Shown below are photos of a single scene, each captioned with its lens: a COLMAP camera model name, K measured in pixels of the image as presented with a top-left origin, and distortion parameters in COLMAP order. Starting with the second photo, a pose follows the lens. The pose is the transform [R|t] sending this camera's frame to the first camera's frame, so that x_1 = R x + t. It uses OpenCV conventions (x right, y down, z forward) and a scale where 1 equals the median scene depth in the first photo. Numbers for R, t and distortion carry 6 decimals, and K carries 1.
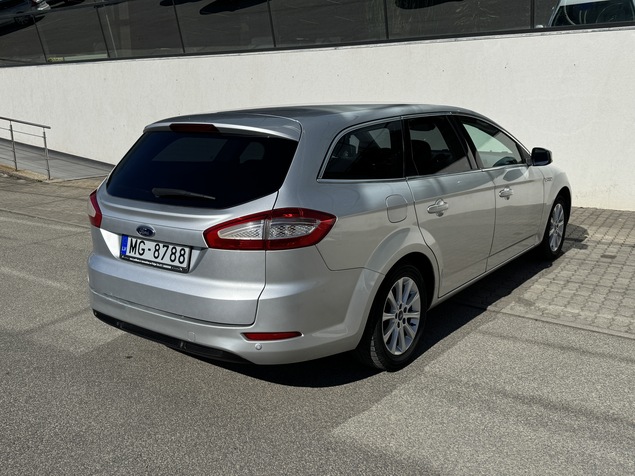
lens RADIAL K [[600.1, 0, 320.2], [0, 600.1, 241.5], [0, 0, 1]] dist [0.150346, -0.275180]
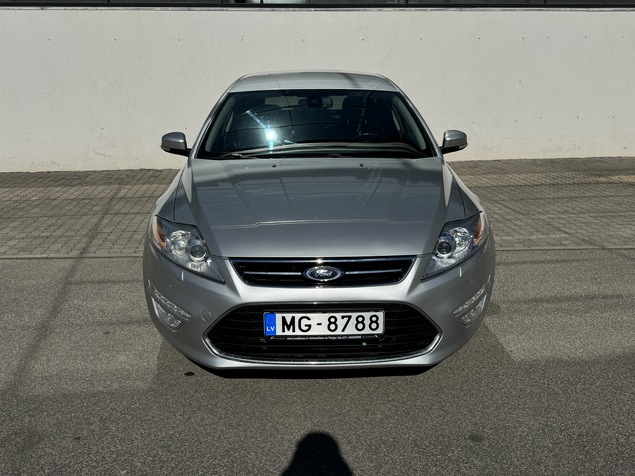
lens RADIAL K [[600.1, 0, 320.2], [0, 600.1, 241.5], [0, 0, 1]] dist [0.150346, -0.275180]
pose [[0.778636, -0.167586, 0.604683, -0.264699], [0.141563, 0.985746, 0.090909, -0.017818], [-0.611299, 0.014816, 0.791261, 0.086950]]
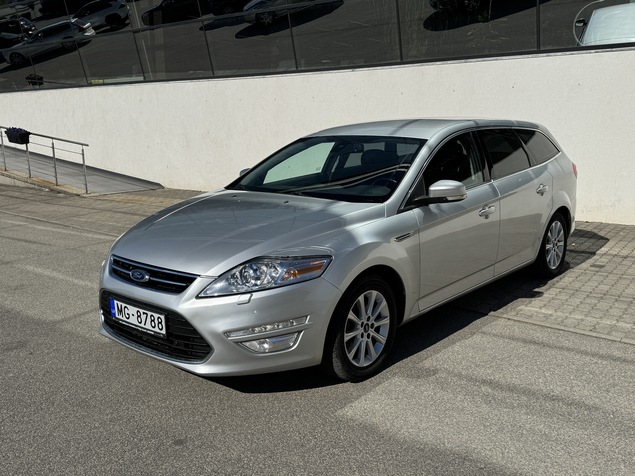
lens RADIAL K [[600.1, 0, 320.2], [0, 600.1, 241.5], [0, 0, 1]] dist [0.150346, -0.275180]
pose [[0.998096, 0.010077, -0.060857, 0.038225], [-0.011957, 0.999460, -0.030608, 0.012814], [0.060516, 0.031278, 0.997677, -0.046225]]
